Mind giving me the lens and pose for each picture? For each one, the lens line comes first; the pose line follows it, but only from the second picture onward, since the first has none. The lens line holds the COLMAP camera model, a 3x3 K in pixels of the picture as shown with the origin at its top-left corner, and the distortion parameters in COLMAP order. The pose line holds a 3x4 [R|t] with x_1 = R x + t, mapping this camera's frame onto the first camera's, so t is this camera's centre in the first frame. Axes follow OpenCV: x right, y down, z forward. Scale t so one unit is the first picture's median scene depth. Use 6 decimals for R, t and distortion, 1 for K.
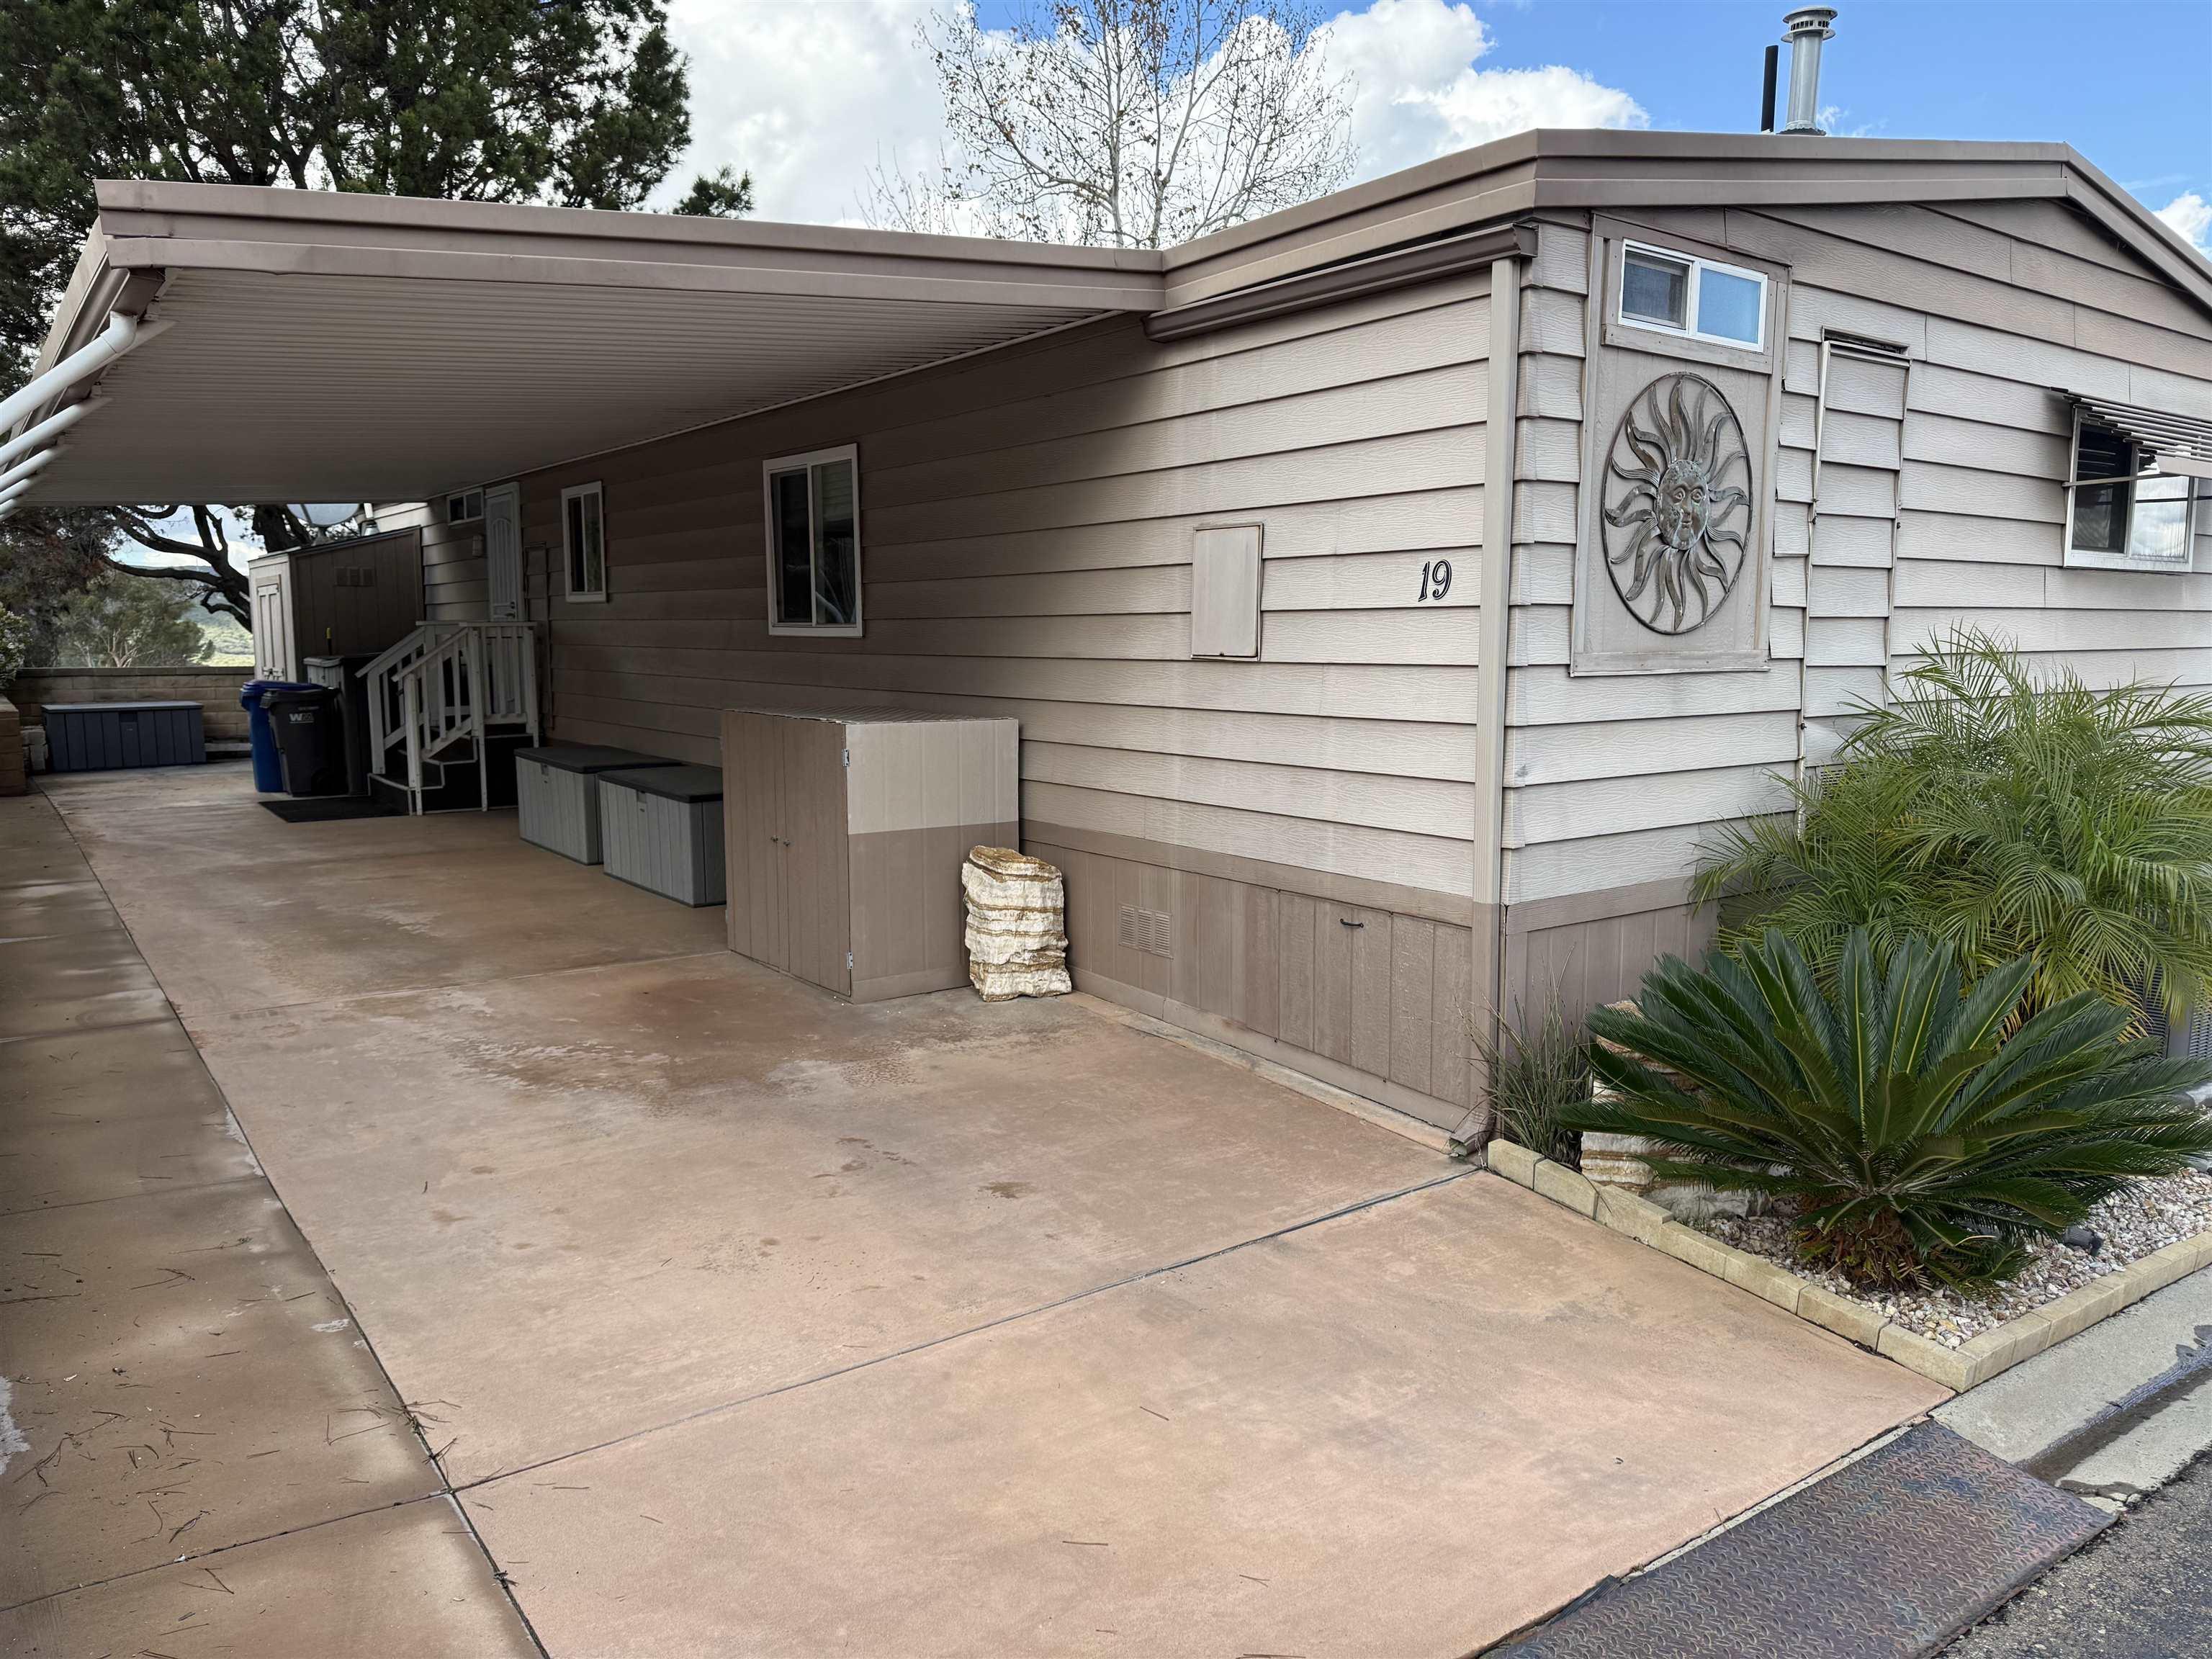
lens RADIAL K [[1565.5, 0, 1106.0], [0, 1565.5, 829.5], [0, 0, 1]] dist [0.098552, -0.159838]
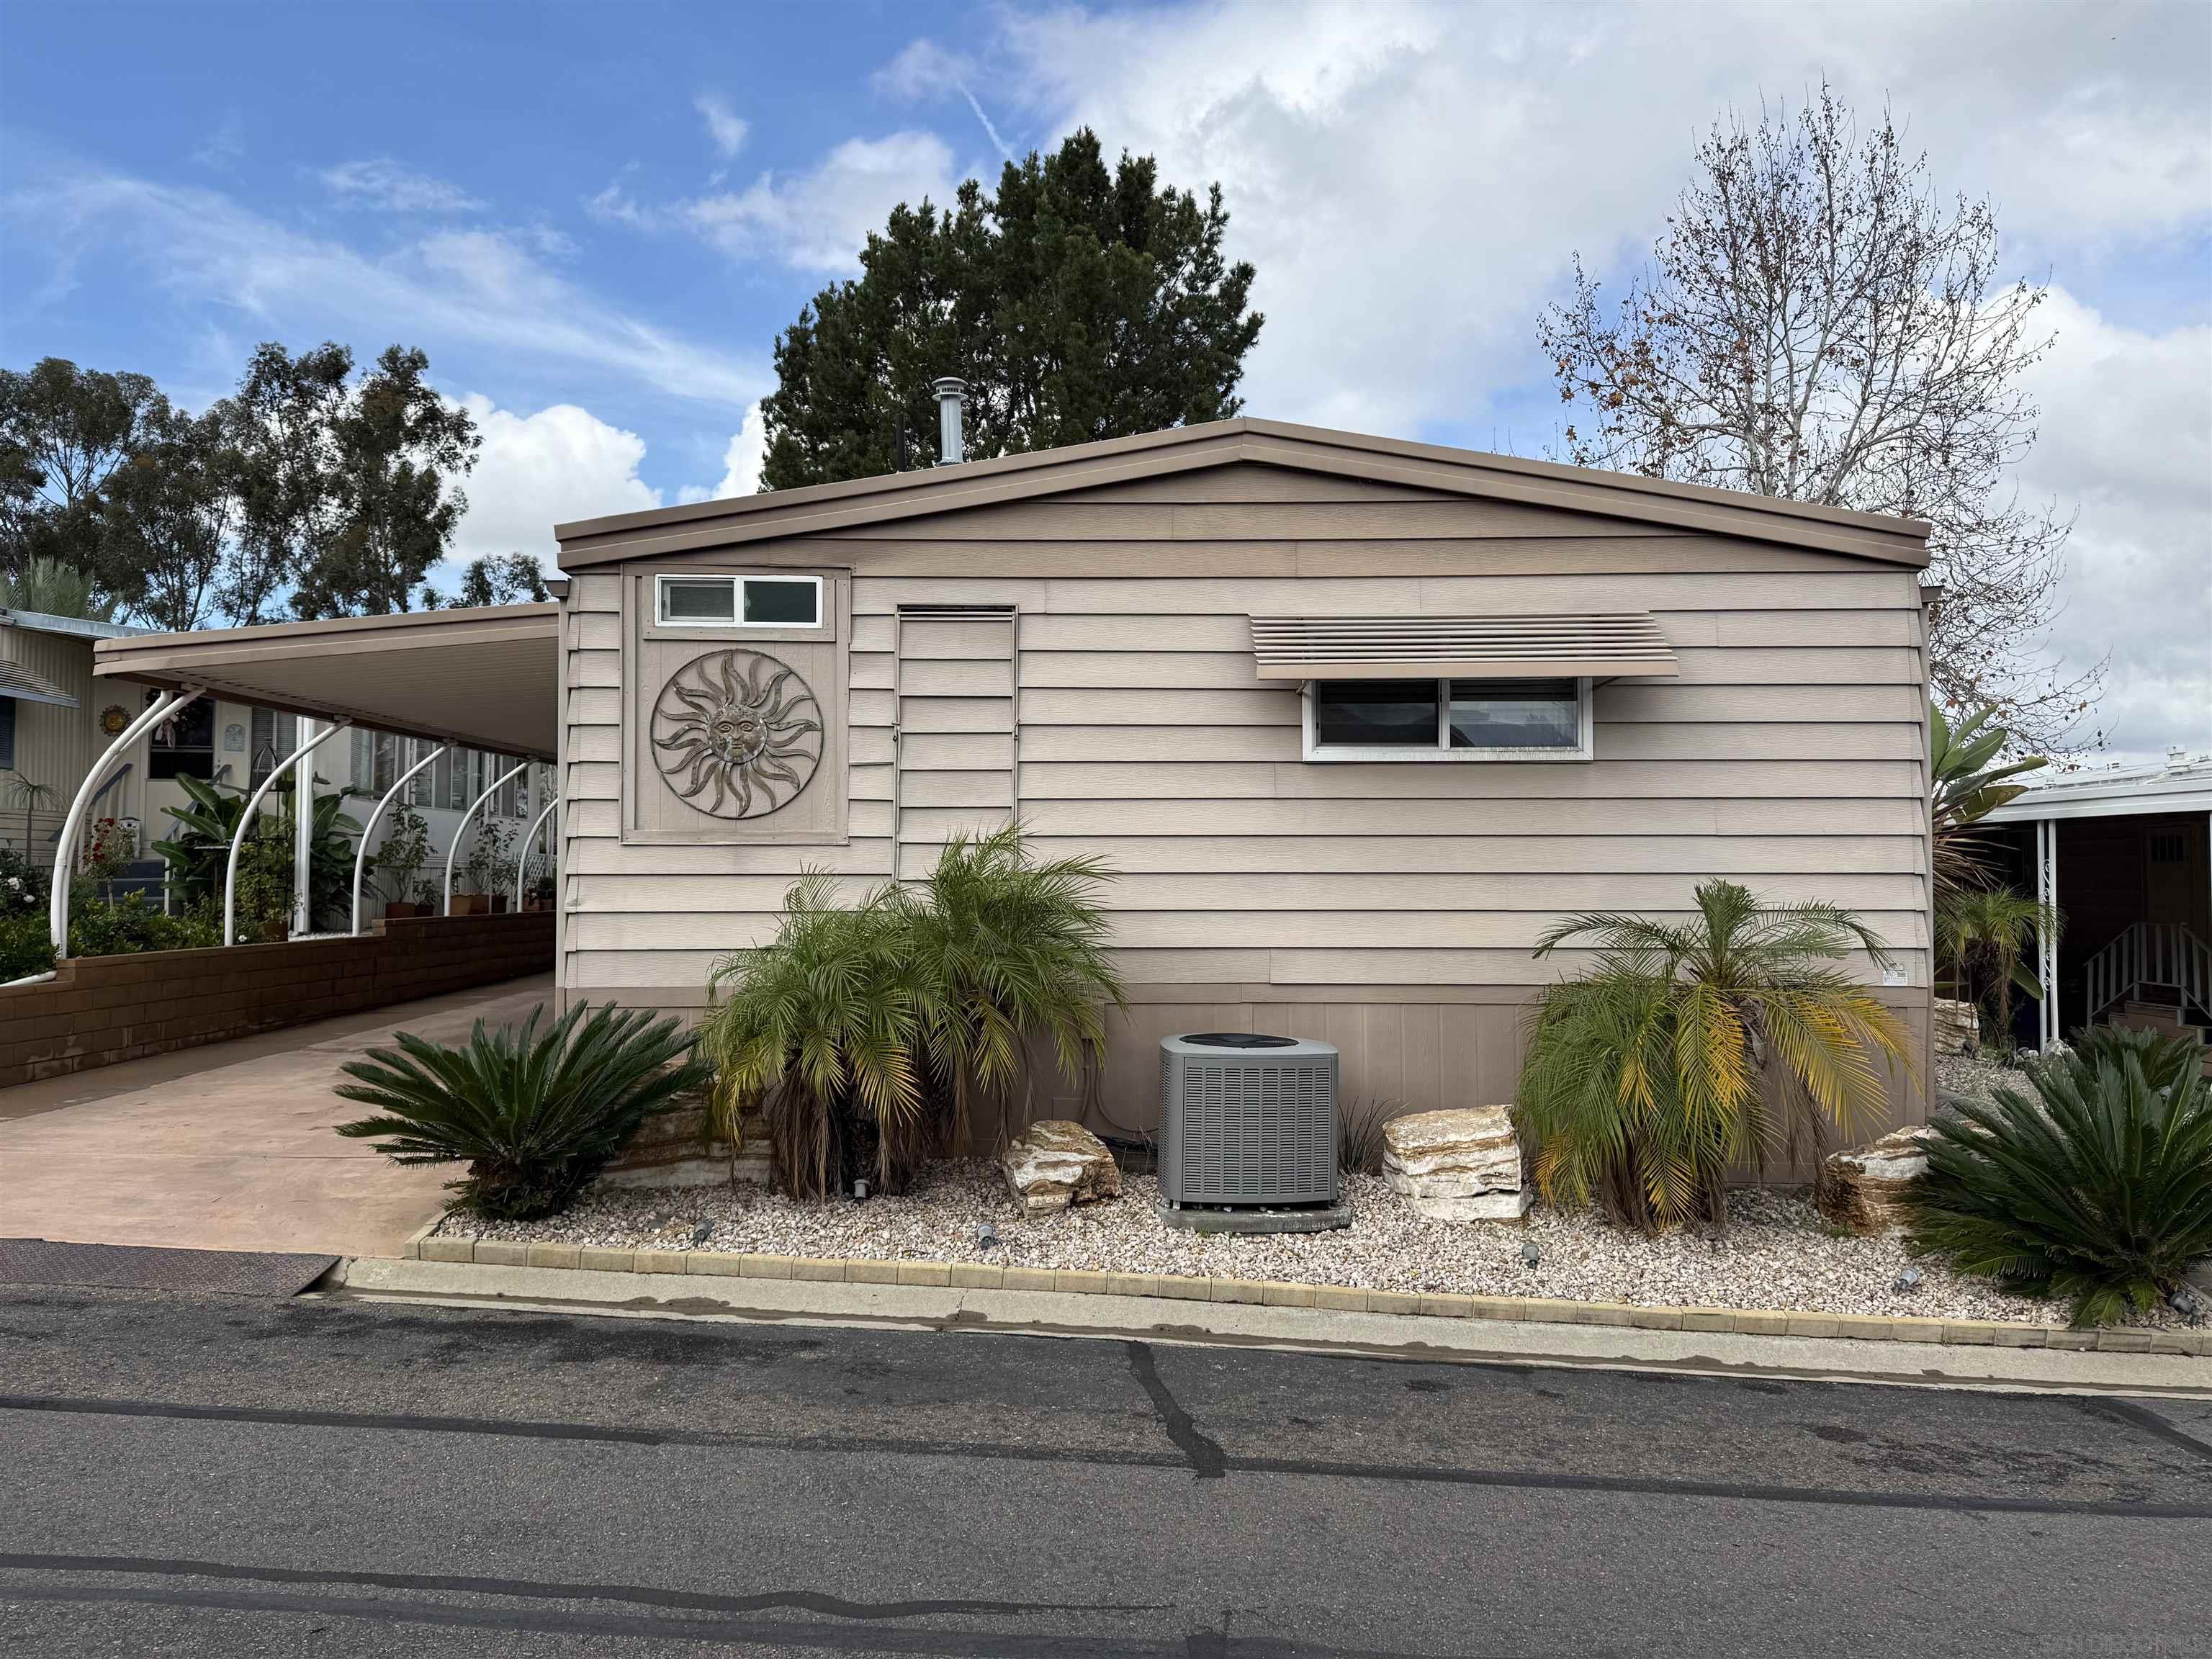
lens RADIAL K [[1556.3, 0, 1106.0], [0, 1556.3, 829.5], [0, 0, 1]] dist [0.142373, -0.250821]
pose [[0.804019, -0.017749, -0.594339, 1.423396], [-0.075188, 0.988496, -0.131234, 0.050488], [0.589831, 0.150202, 0.793435, 0.036196]]
